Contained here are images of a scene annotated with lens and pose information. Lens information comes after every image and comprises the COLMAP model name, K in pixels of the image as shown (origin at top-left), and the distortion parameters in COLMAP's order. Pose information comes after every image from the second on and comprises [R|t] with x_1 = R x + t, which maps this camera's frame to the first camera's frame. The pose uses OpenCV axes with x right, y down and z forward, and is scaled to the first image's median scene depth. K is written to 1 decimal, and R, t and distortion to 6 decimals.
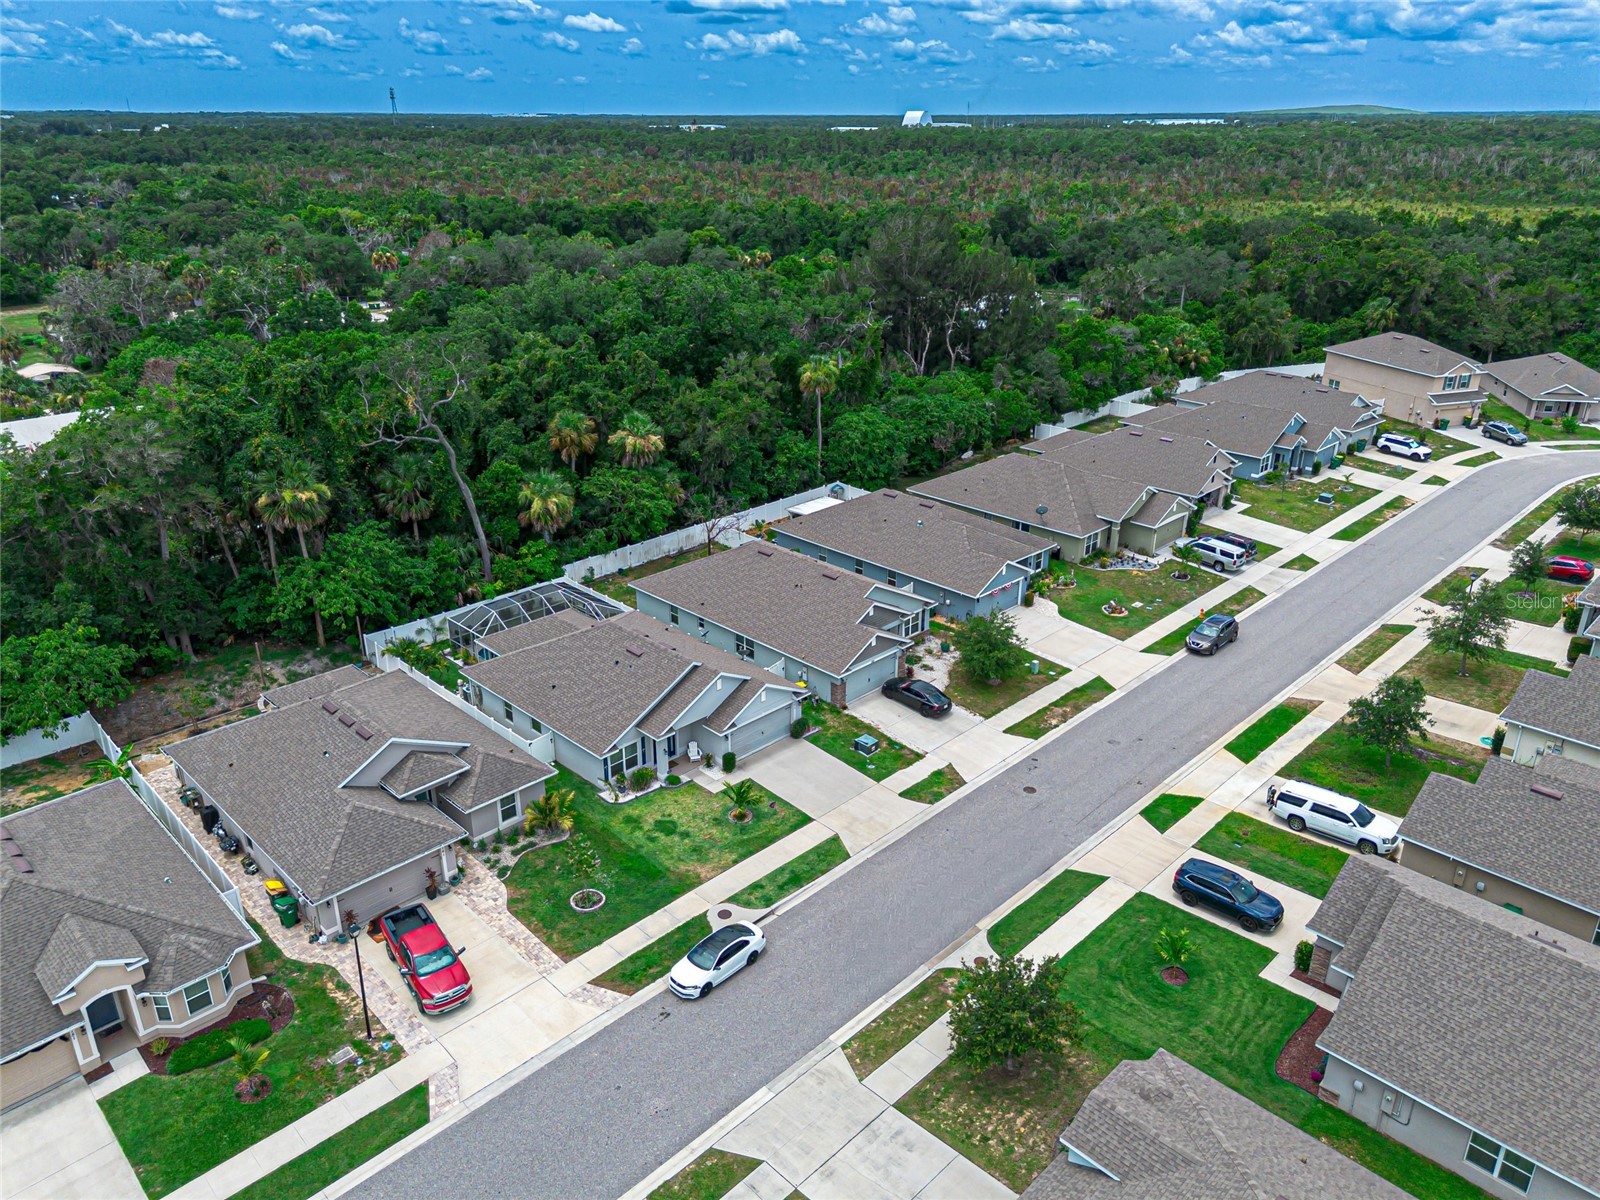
lens RADIAL K [[1137.3, 0, 800.0], [0, 1137.3, 600.0], [0, 0, 1]] dist [0.078674, -0.084486]
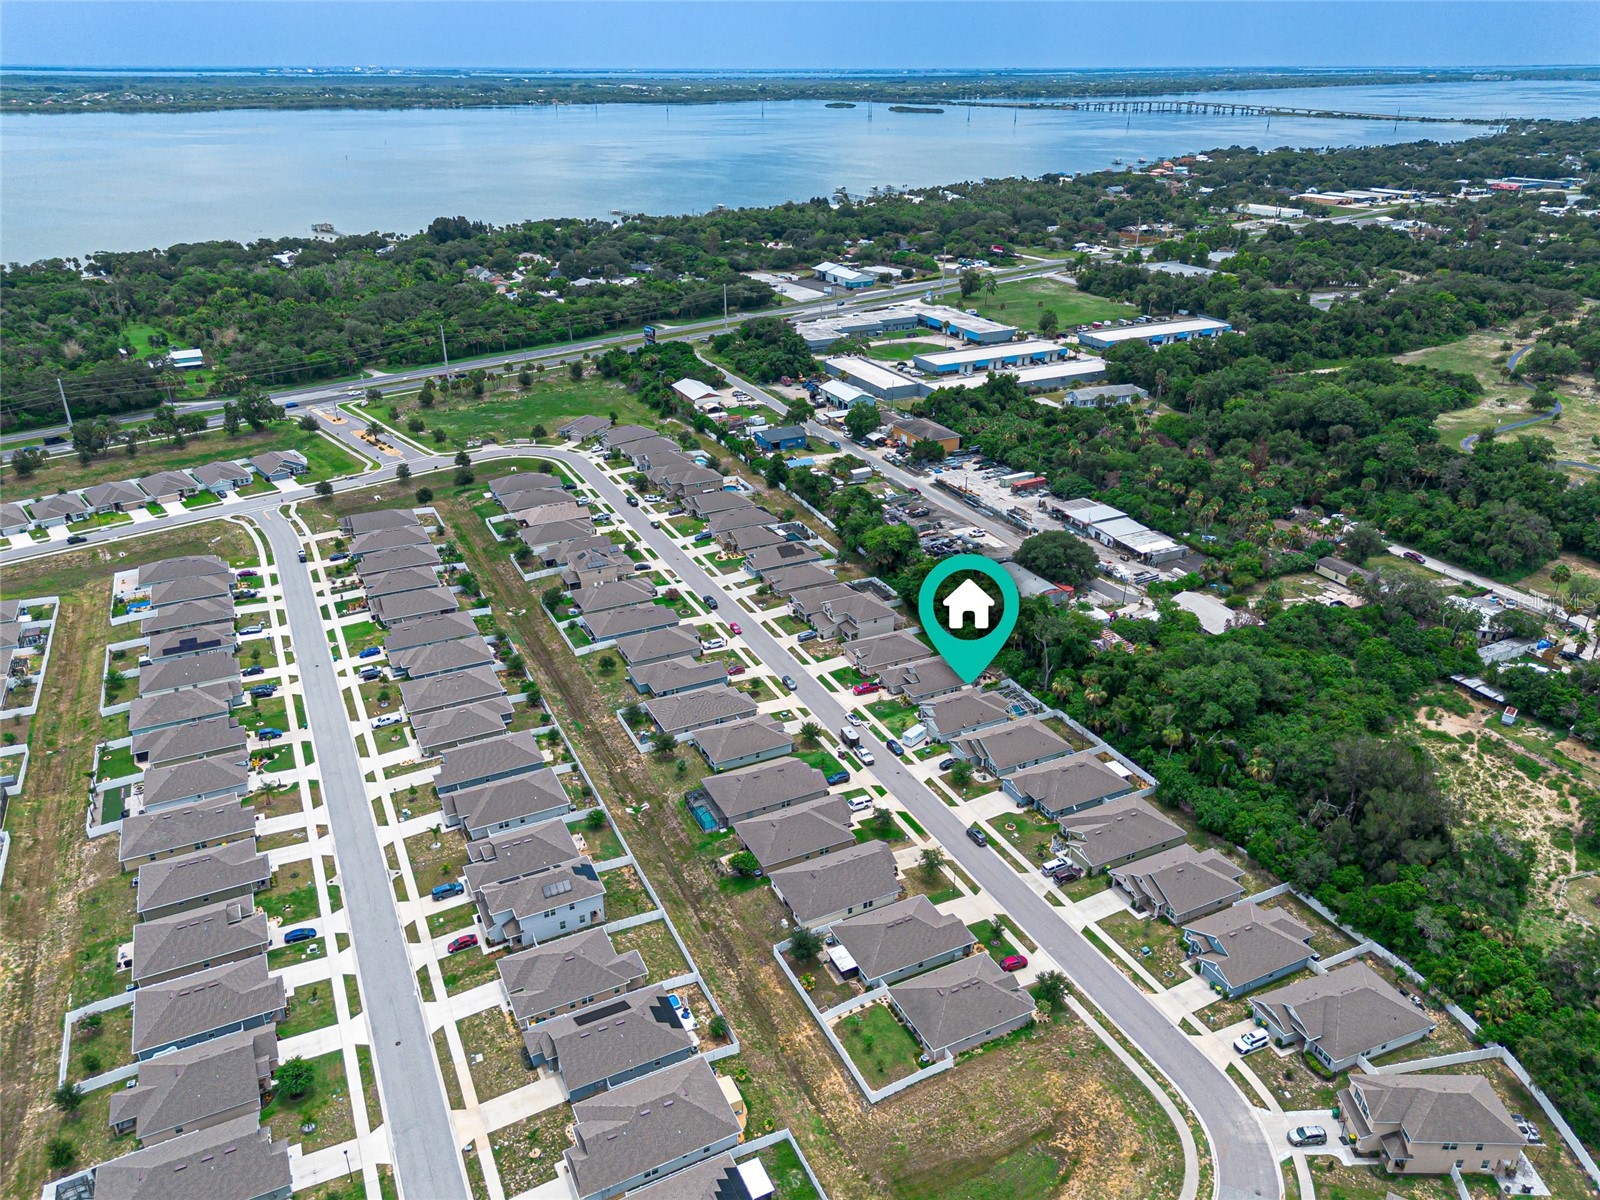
lens RADIAL K [[1137.3, 0, 800.0], [0, 1137.3, 600.0], [0, 0, 1]] dist [0.078674, -0.084486]
pose [[-0.323590, 0.400391, -0.857308, 2.613183], [-0.371763, 0.779391, 0.504323, -1.614343], [0.870104, 0.481909, -0.103353, 0.694192]]
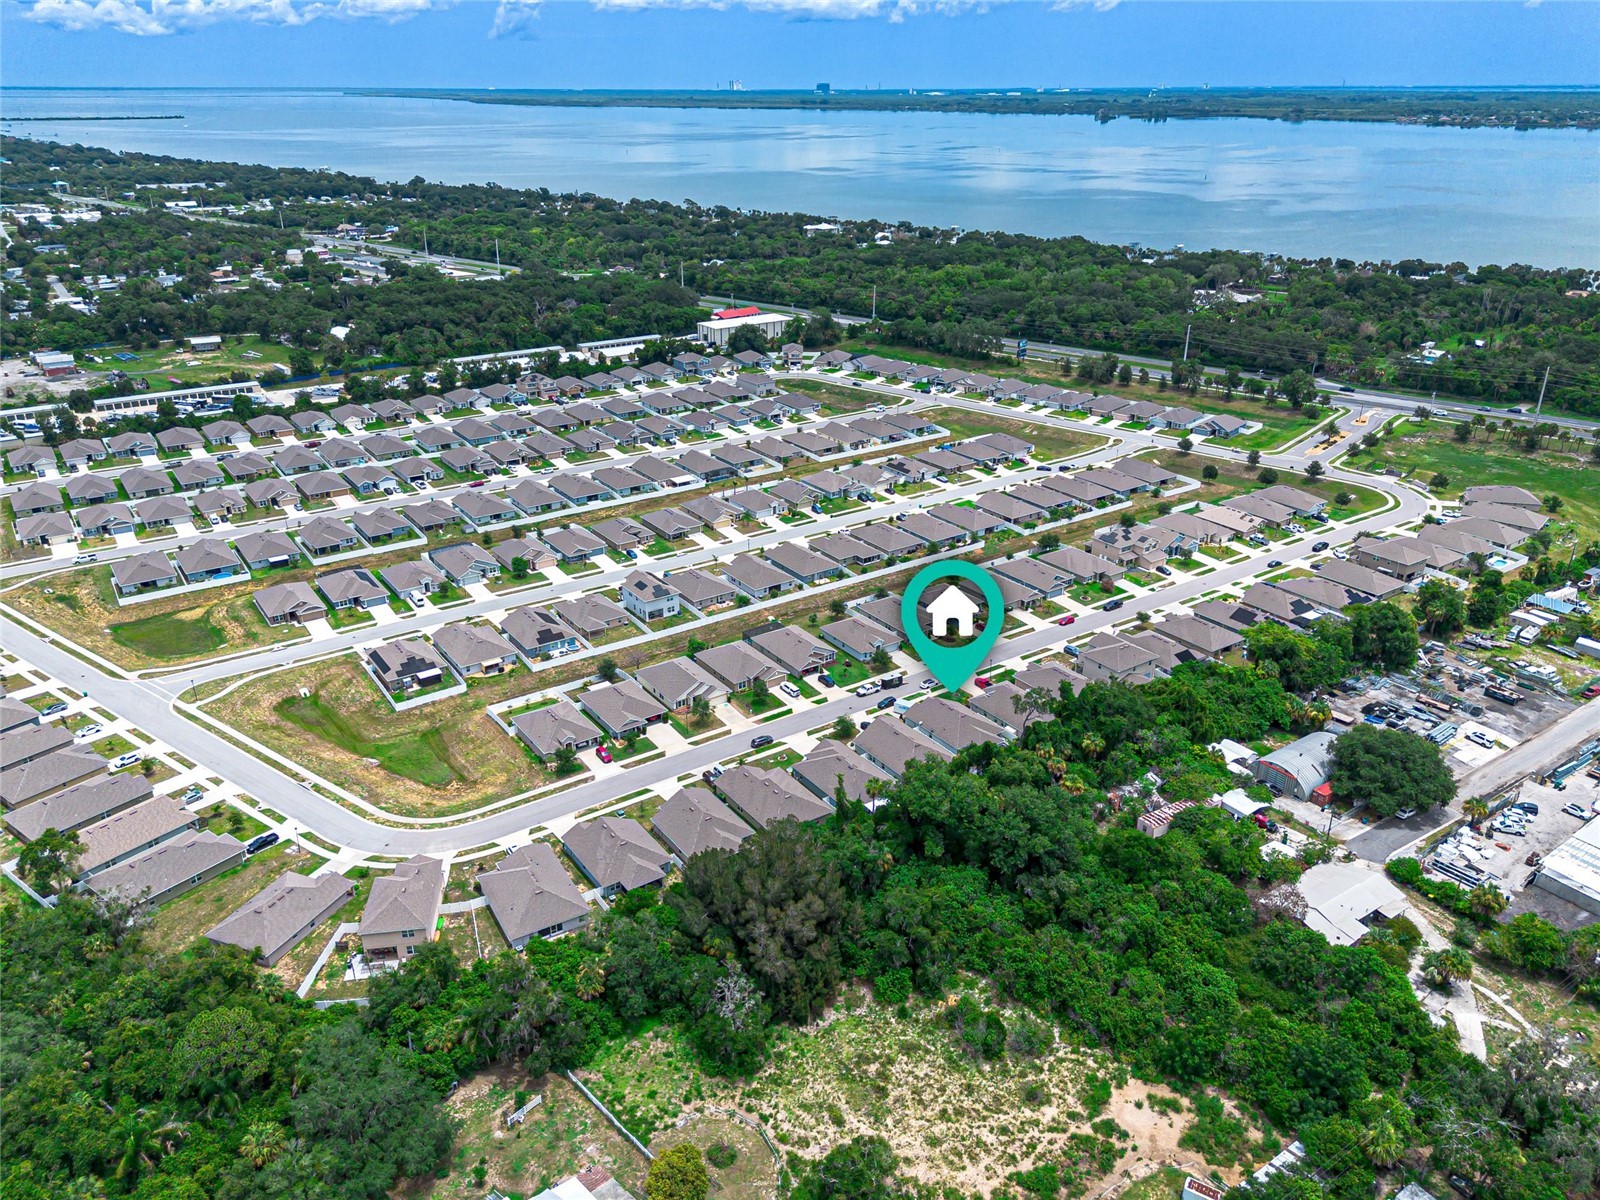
lens RADIAL K [[1161.2, 0, 800.0], [0, 1161.2, 600.0], [0, 0, 1]] dist [0.089838, -0.099211]
pose [[-0.983917, -0.073023, 0.163017, -0.215206], [0.069311, 0.685040, 0.725201, -2.532630], [-0.164629, 0.724837, -0.668961, 2.880931]]
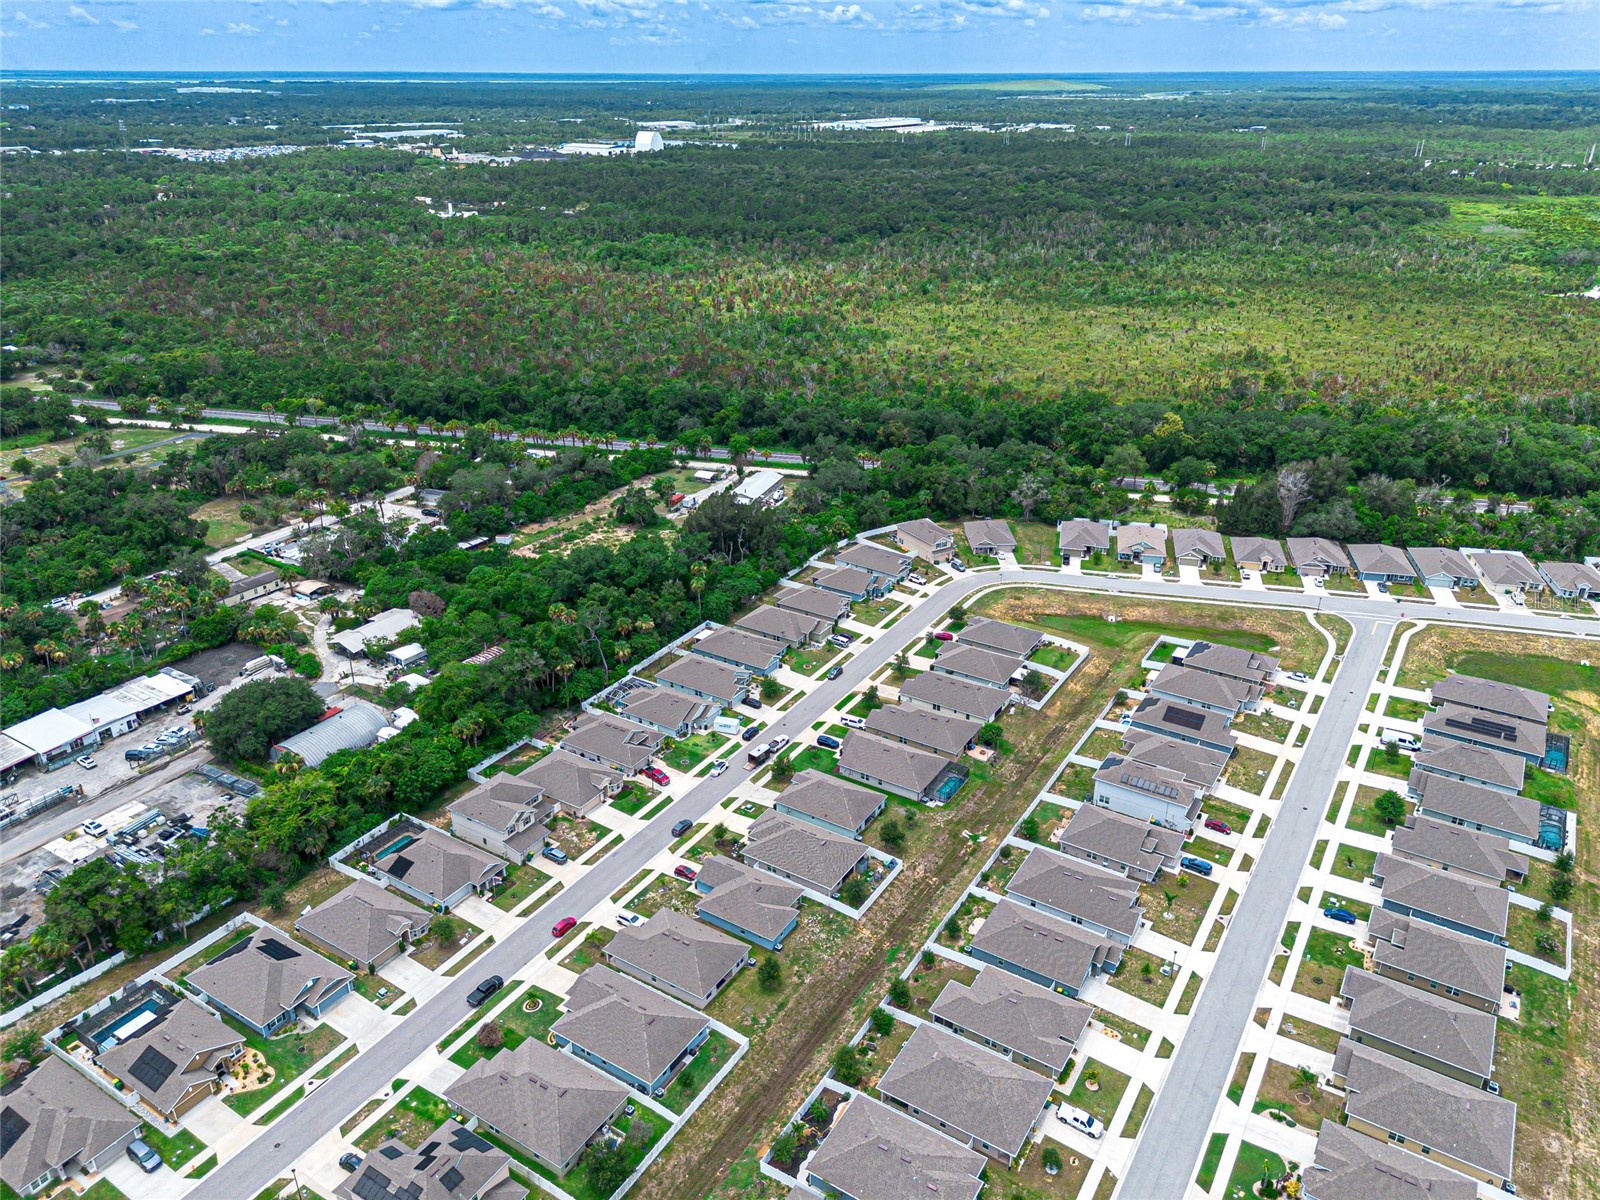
lens RADIAL K [[1137.3, 0, 800.0], [0, 1137.3, 600.0], [0, 0, 1]] dist [0.078674, -0.084486]
pose [[0.975145, -0.095550, 0.199907, -0.395160], [0.089493, 0.995218, 0.039136, -0.331923], [-0.202691, -0.020273, 0.979033, -2.299787]]
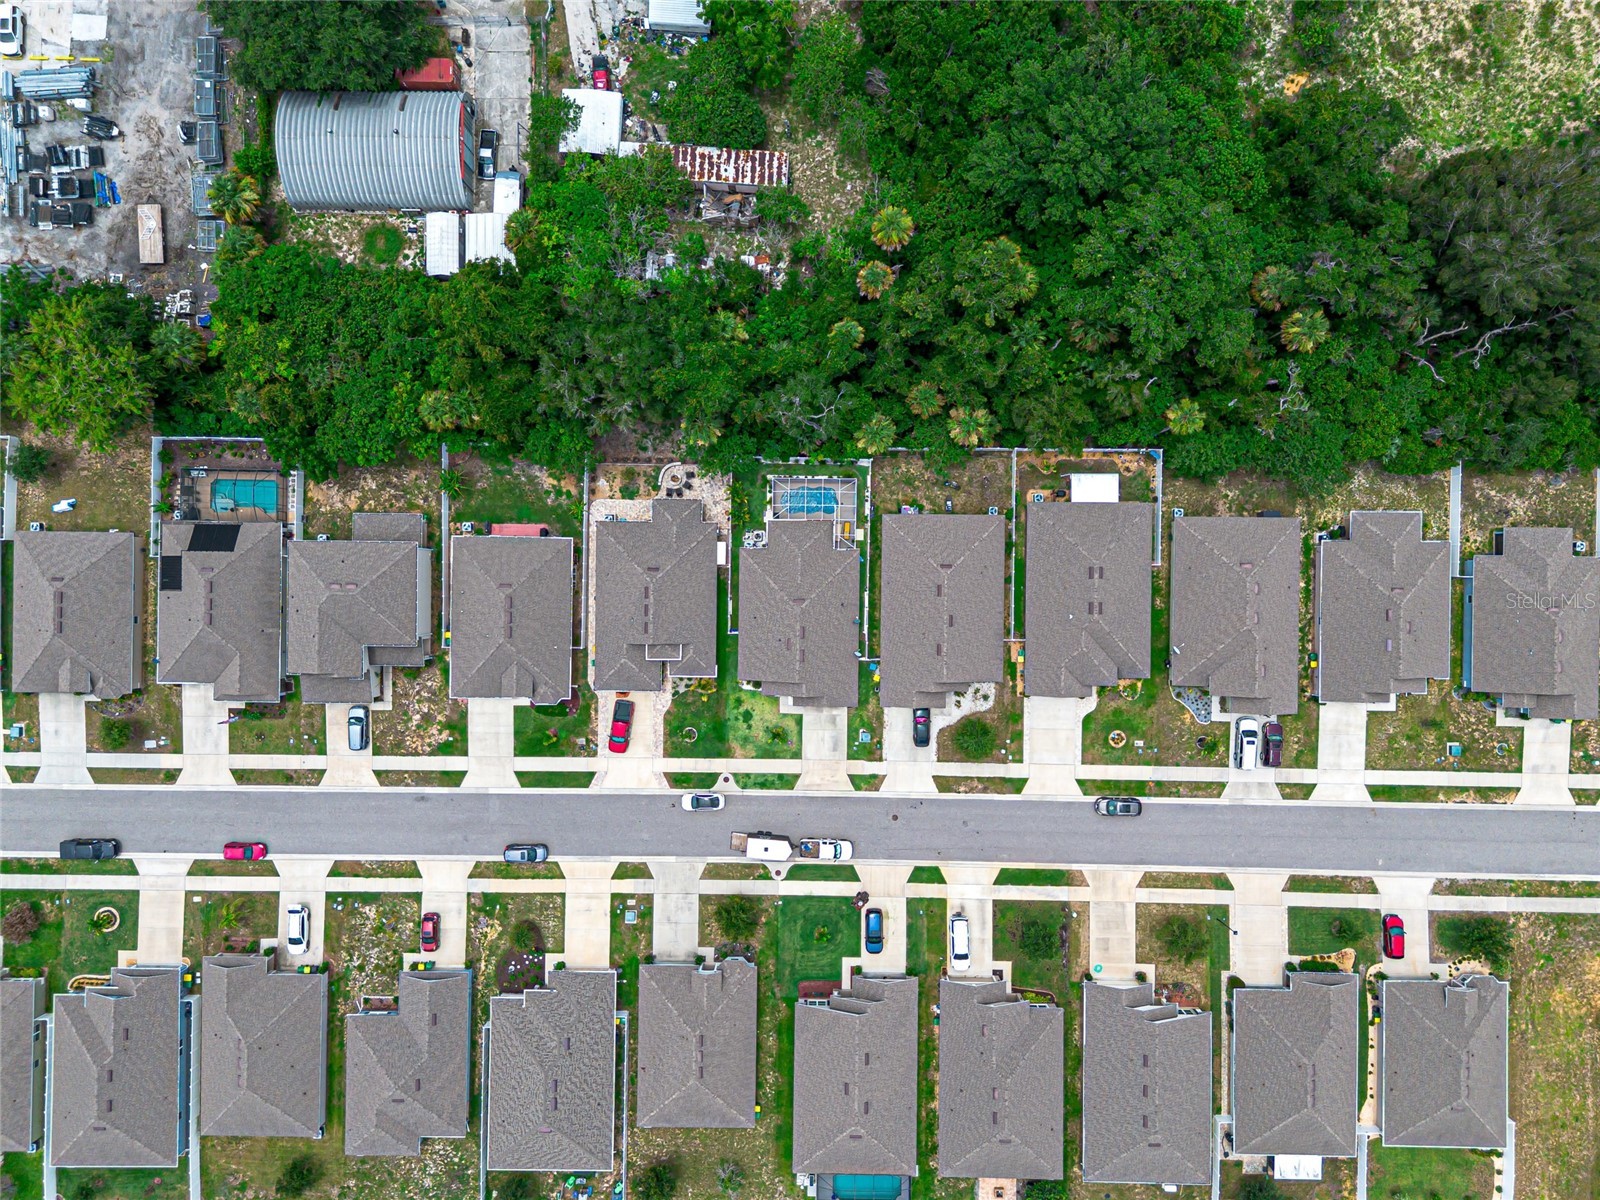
lens RADIAL K [[1137.3, 0, 800.0], [0, 1137.3, 600.0], [0, 0, 1]] dist [0.078674, -0.084486]
pose [[0.698495, 0.715580, -0.007086, -0.147684], [-0.267934, 0.270693, 0.924628, -1.457798], [0.663563, -0.643949, 0.380806, 0.304713]]
